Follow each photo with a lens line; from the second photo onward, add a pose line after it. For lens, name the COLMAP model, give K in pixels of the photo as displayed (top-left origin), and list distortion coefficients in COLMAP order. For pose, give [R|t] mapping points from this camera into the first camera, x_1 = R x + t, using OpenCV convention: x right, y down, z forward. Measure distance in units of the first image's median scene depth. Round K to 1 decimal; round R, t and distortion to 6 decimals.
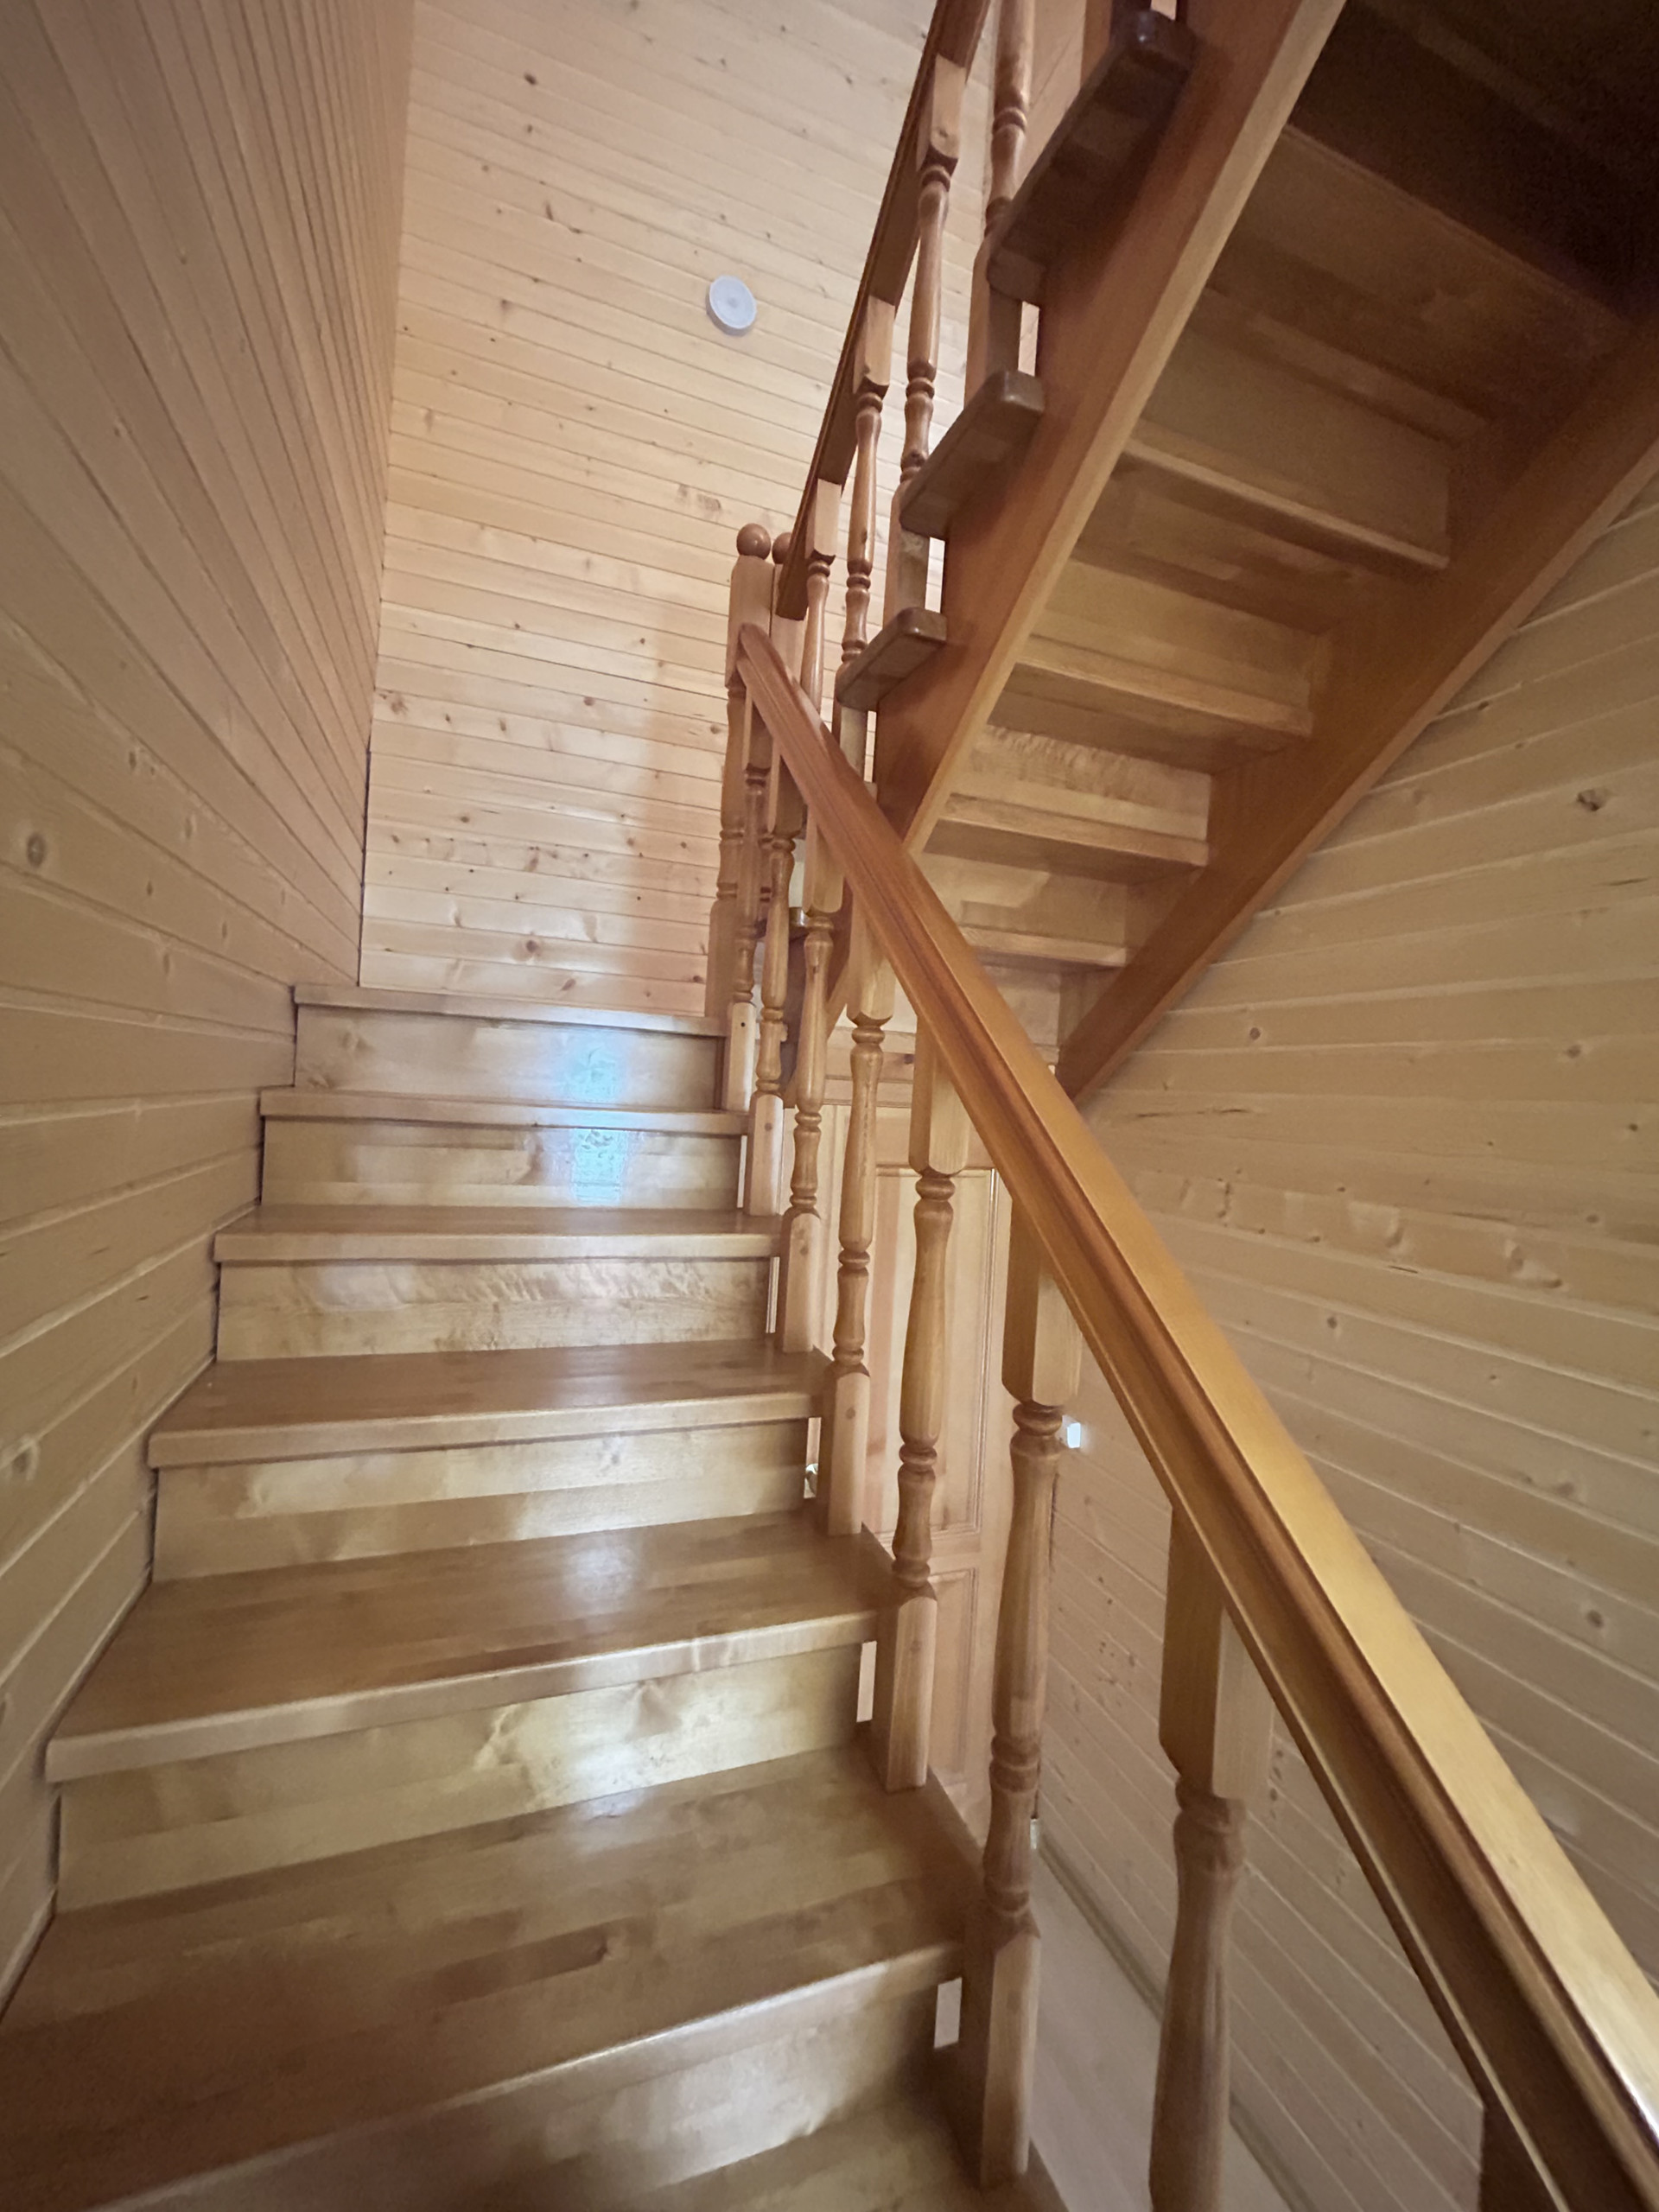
lens RADIAL K [[897.2, 0, 827.0], [0, 897.2, 1102.7], [0, 0, 1]] dist [-0.002365, 0.001910]
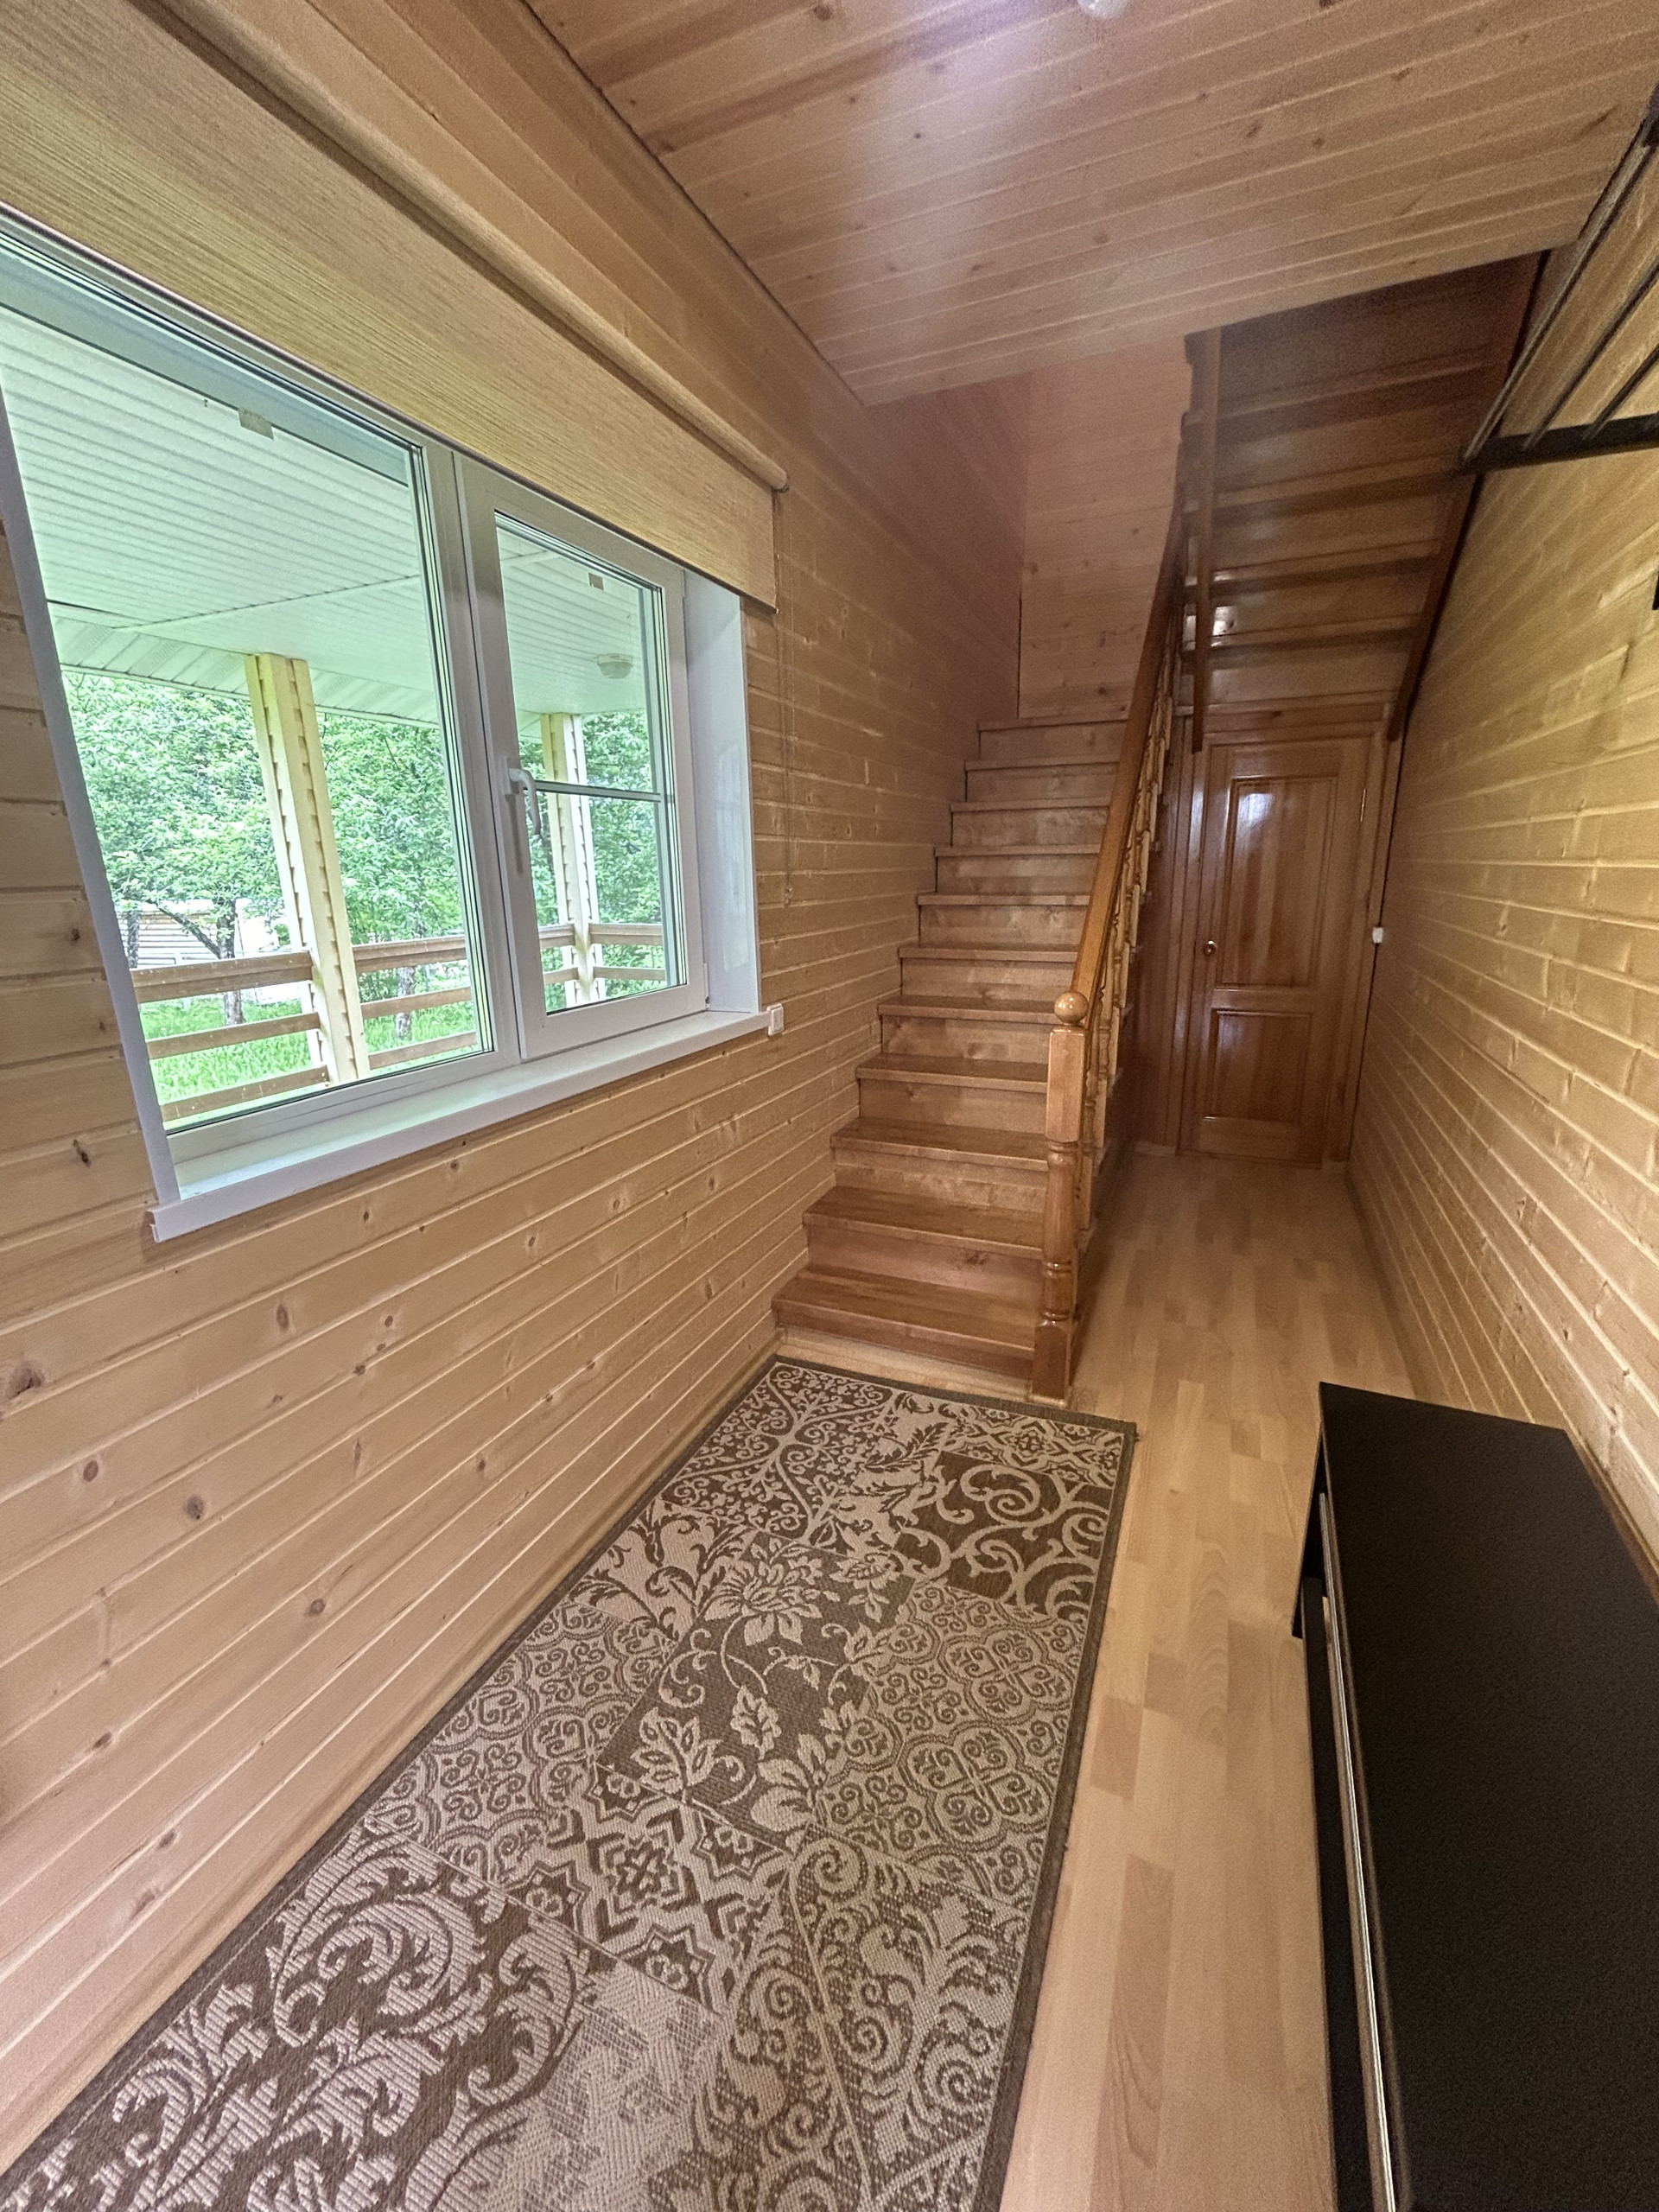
lens RADIAL K [[897.2, 0, 833.1], [0, 897.2, 1102.1], [0, 0, 1]] dist [-0.002365, 0.001910]
pose [[0.720669, 0.108825, -0.684685, 0.643765], [0.054294, 0.975710, 0.212230, 0.235461], [0.691150, -0.190122, 0.697255, -0.846147]]
